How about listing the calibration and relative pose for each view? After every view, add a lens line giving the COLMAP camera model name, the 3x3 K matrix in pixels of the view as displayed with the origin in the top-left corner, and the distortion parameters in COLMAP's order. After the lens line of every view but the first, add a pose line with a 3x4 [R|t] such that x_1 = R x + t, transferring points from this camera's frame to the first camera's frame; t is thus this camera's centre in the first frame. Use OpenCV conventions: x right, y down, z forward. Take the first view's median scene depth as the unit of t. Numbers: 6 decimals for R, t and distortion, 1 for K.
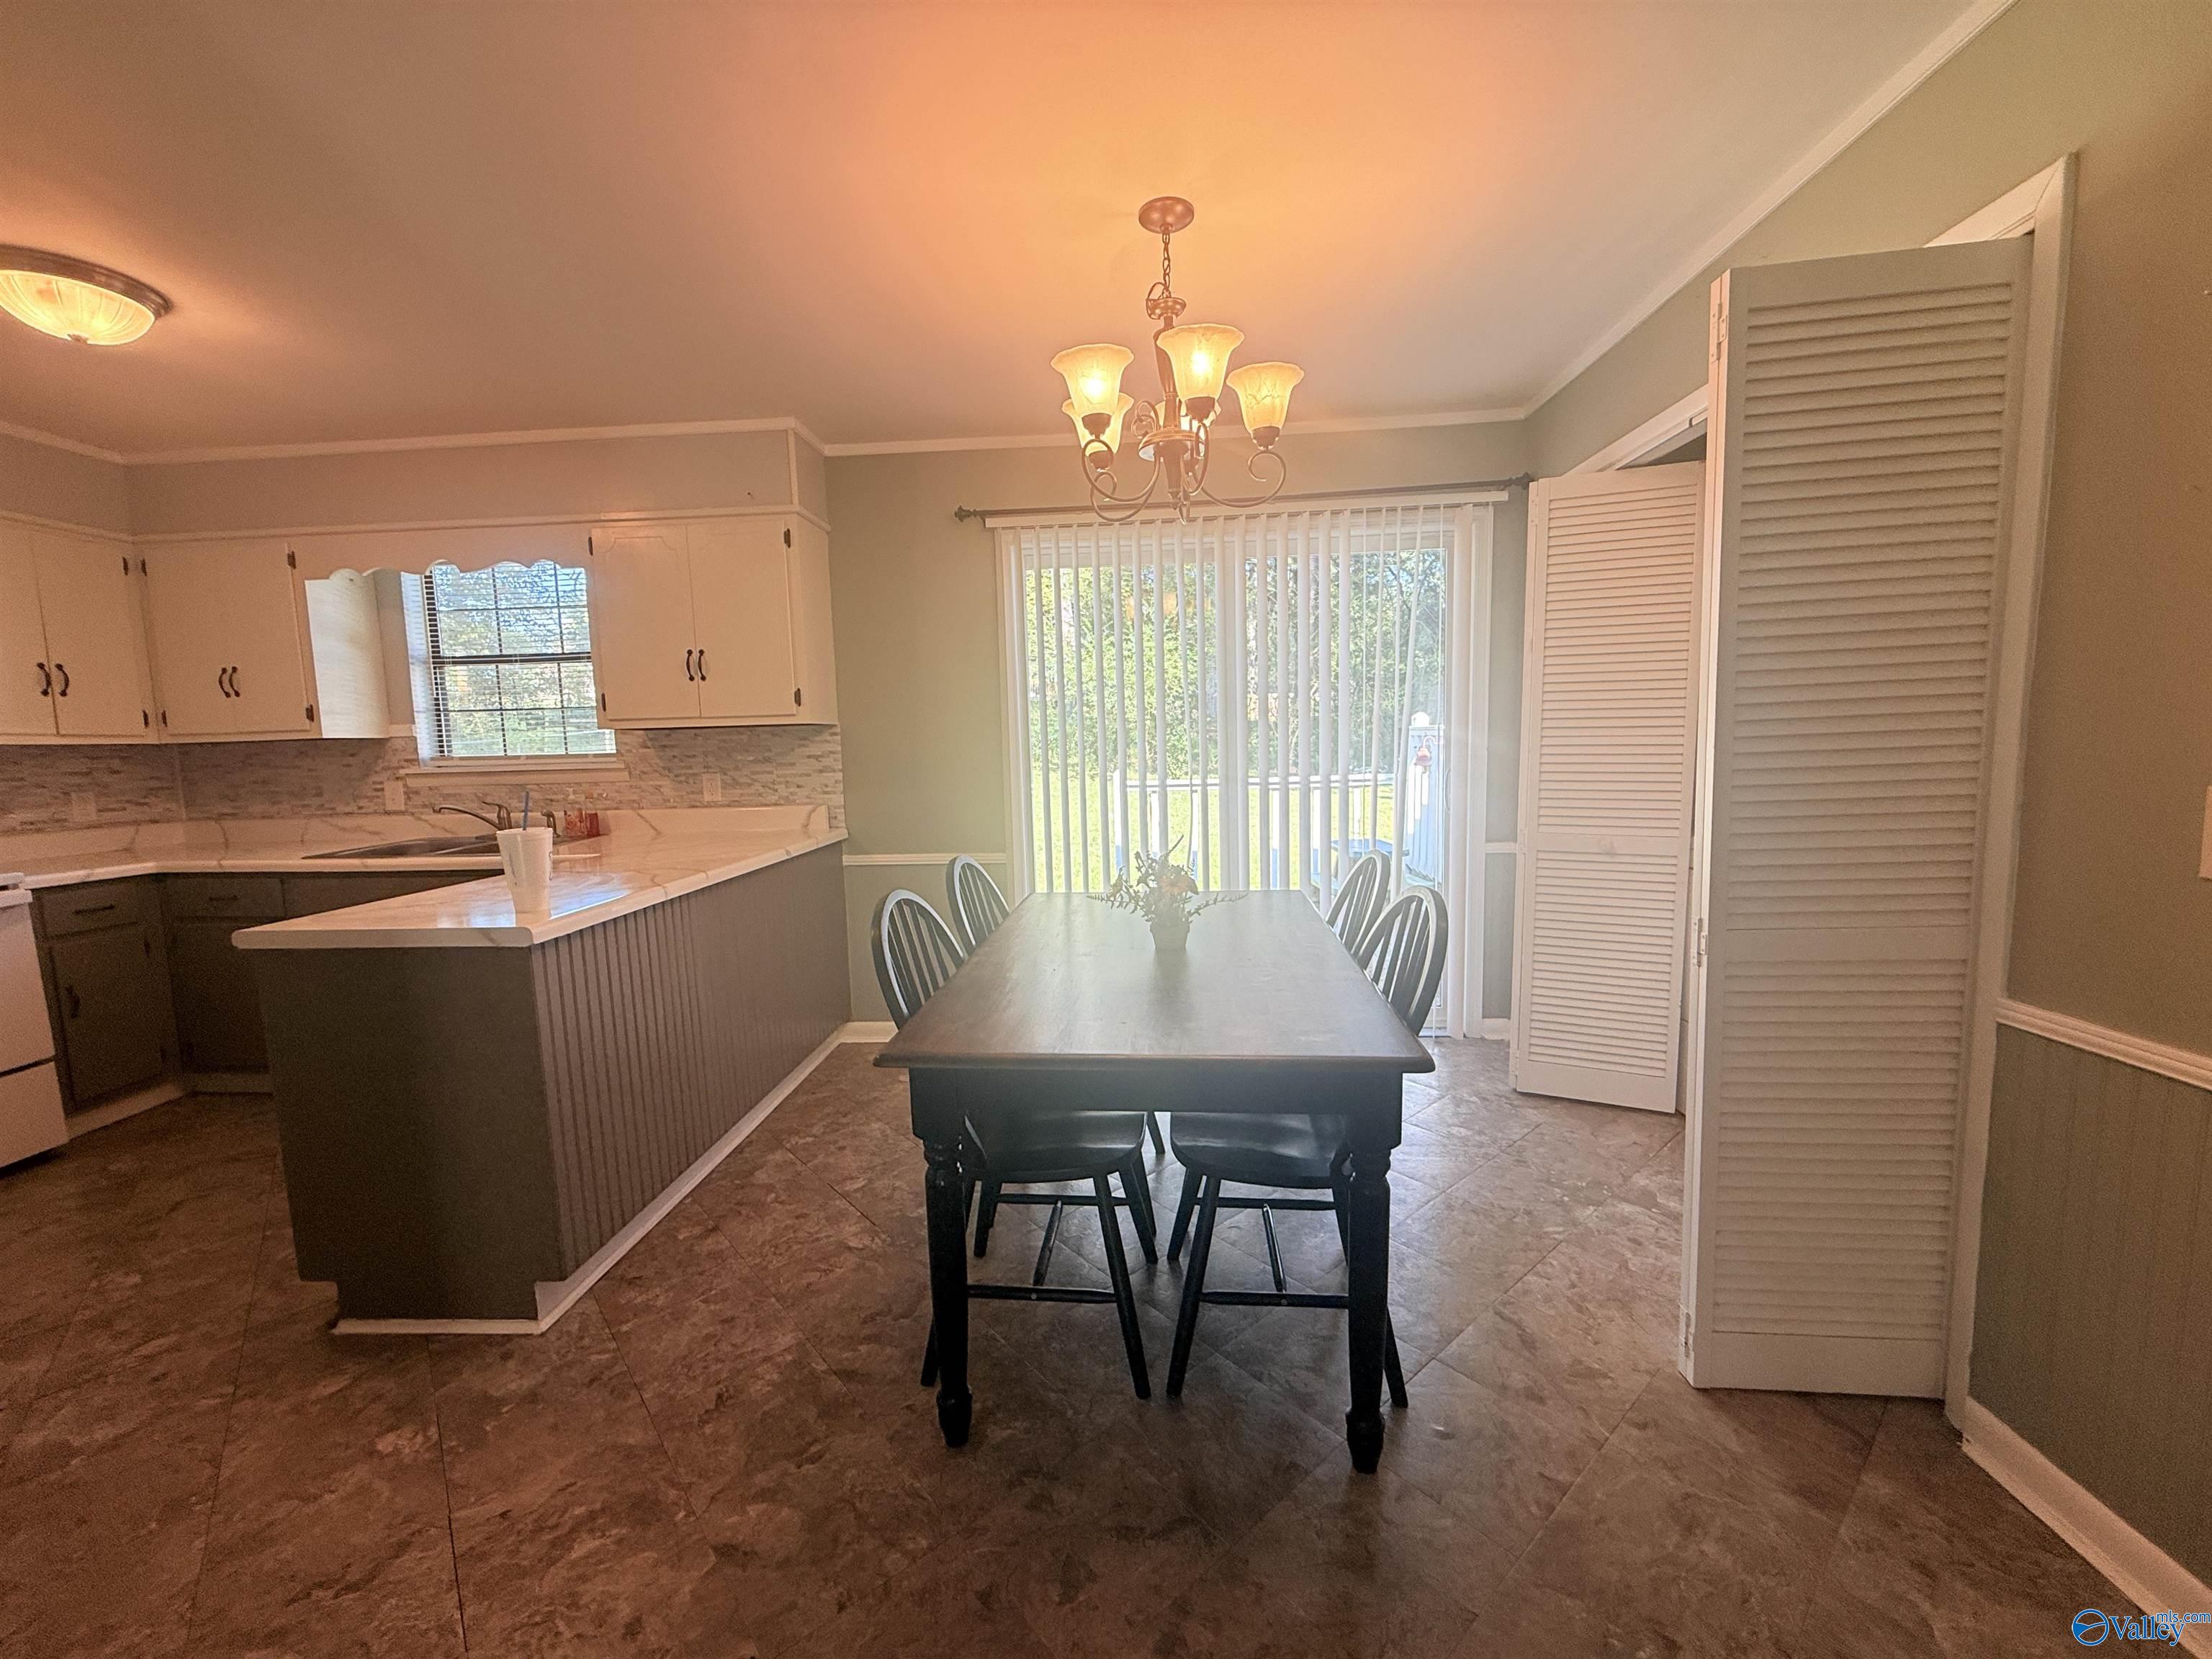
lens RADIAL K [[873.4, 0, 1103.0], [0, 873.4, 834.9], [0, 0, 1]] dist [-0.000332, -0.000290]
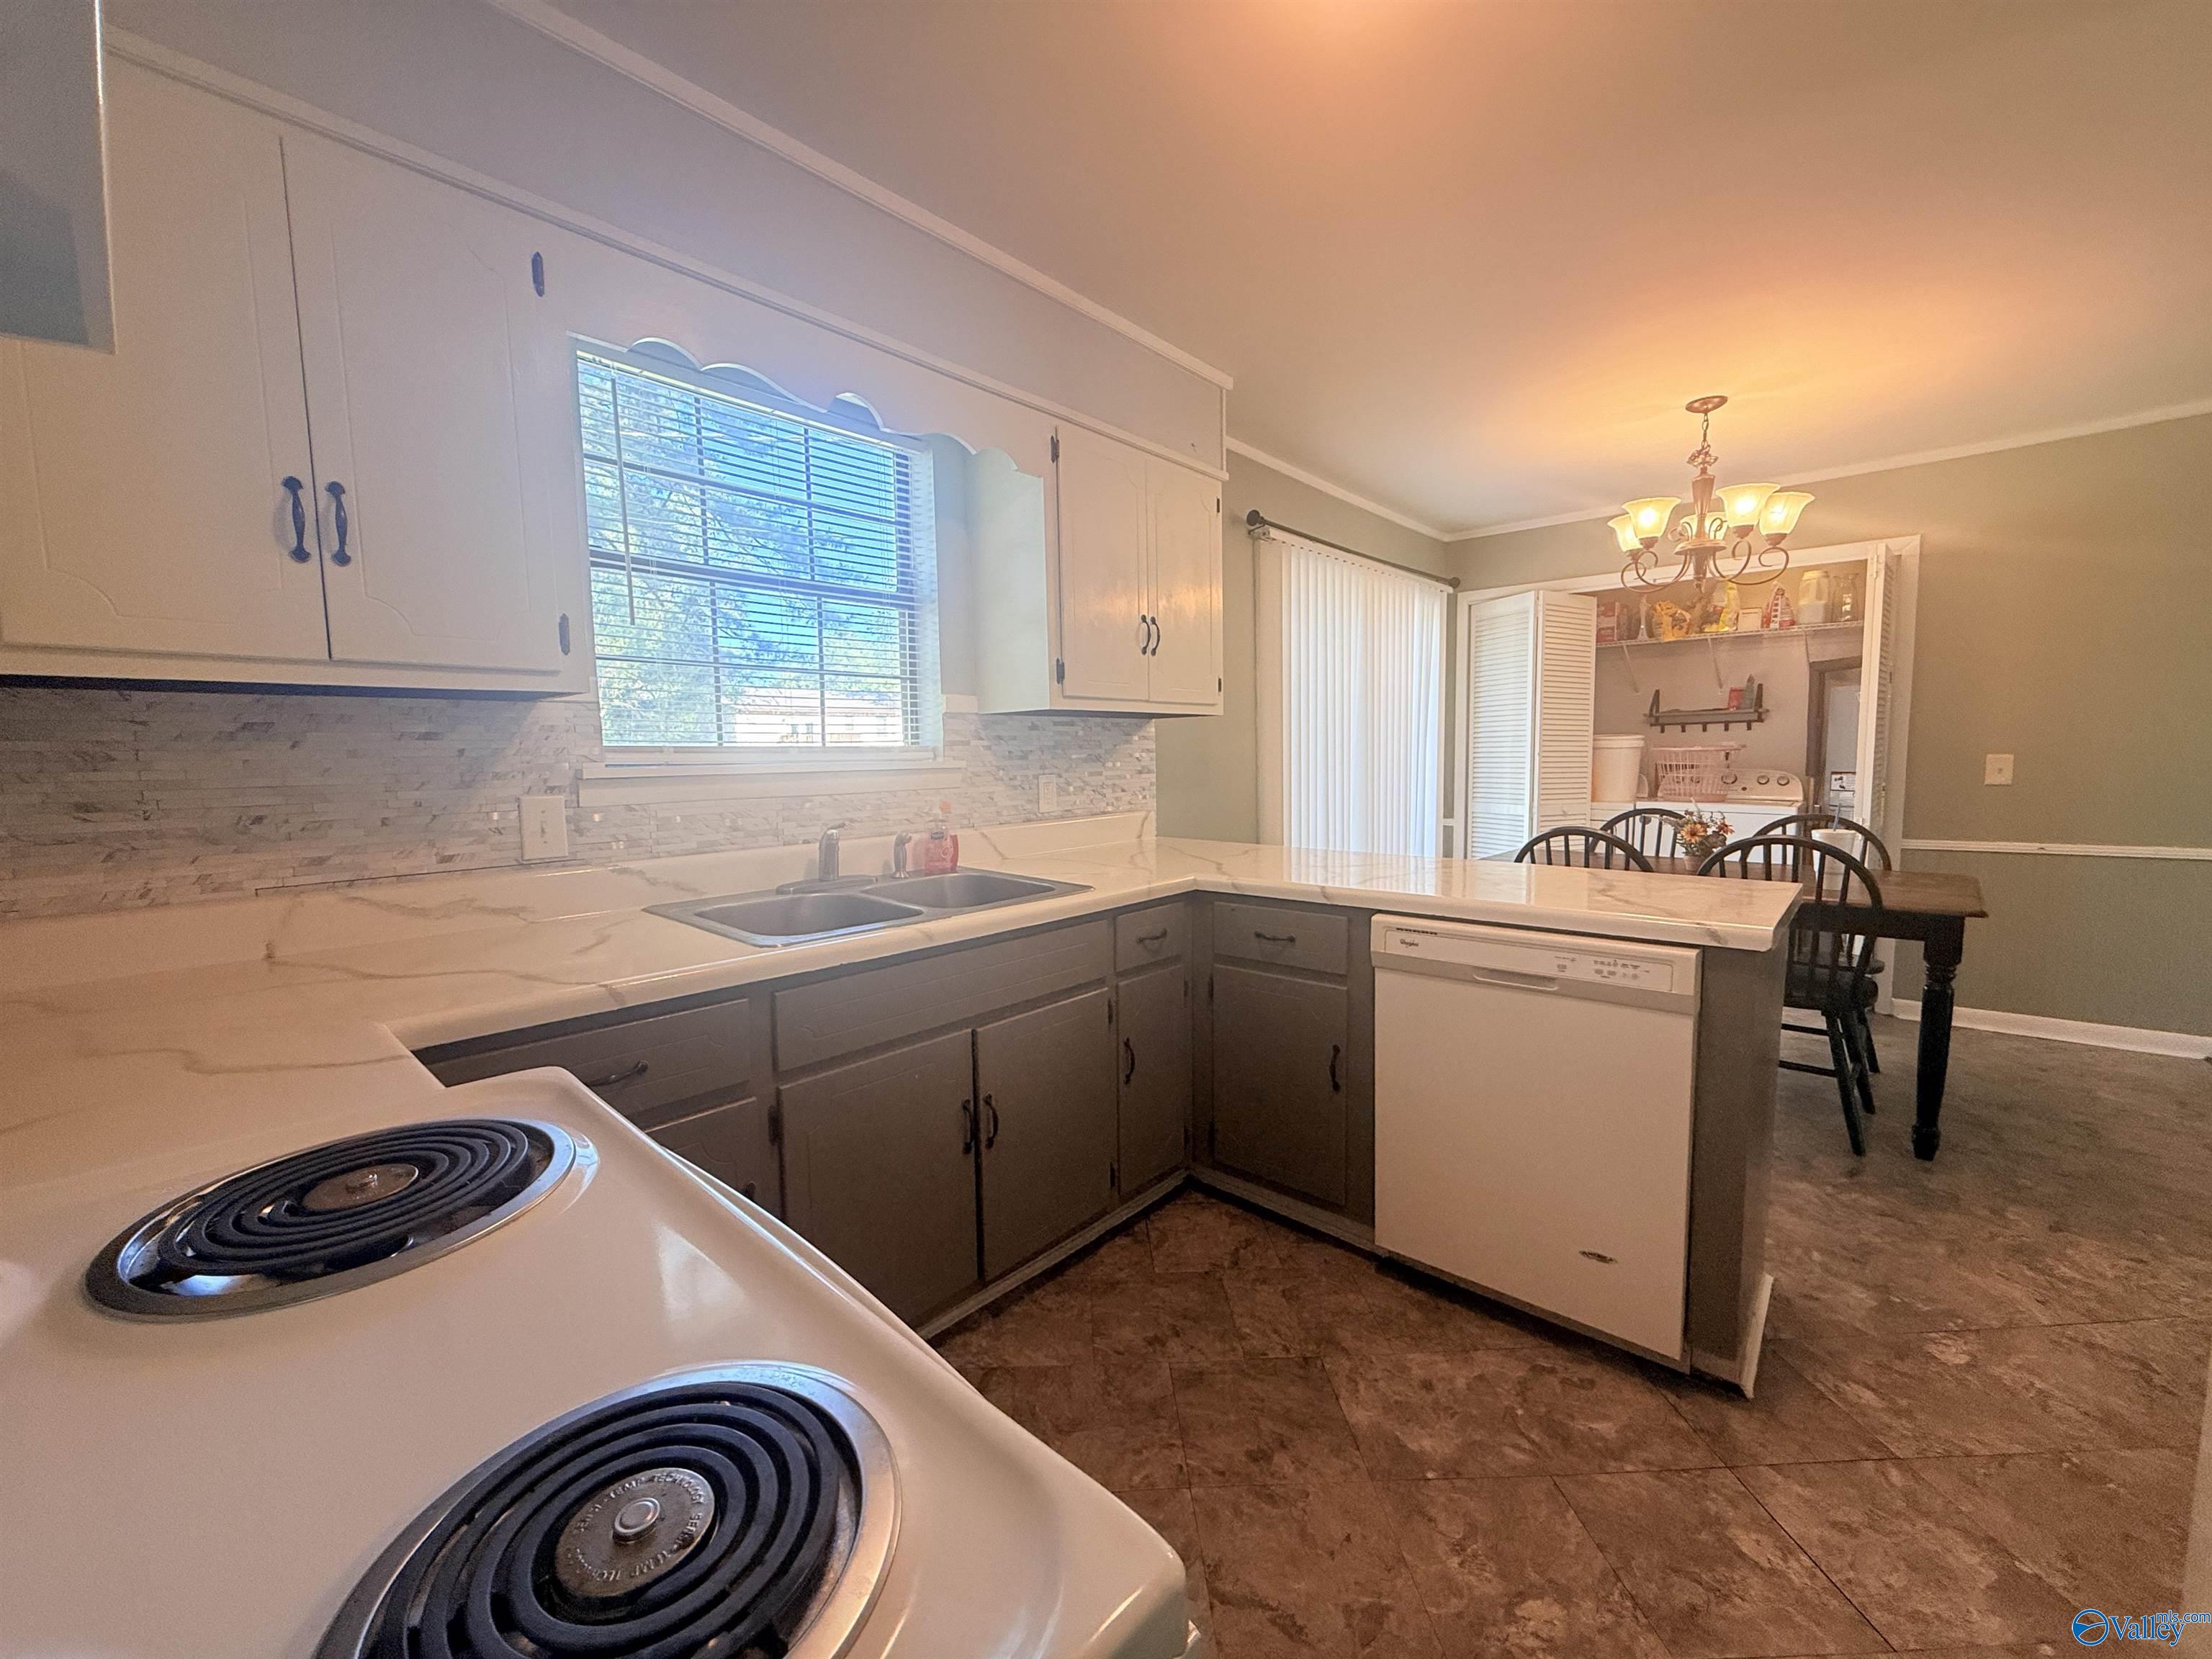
lens RADIAL K [[873.4, 0, 1103.0], [0, 873.4, 834.9], [0, 0, 1]] dist [-0.000332, -0.000290]
pose [[0.618209, -0.056260, 0.783998, -1.024786], [0.078821, 0.996845, 0.009382, -0.022304], [-0.782052, 0.055996, 0.620693, 0.498939]]
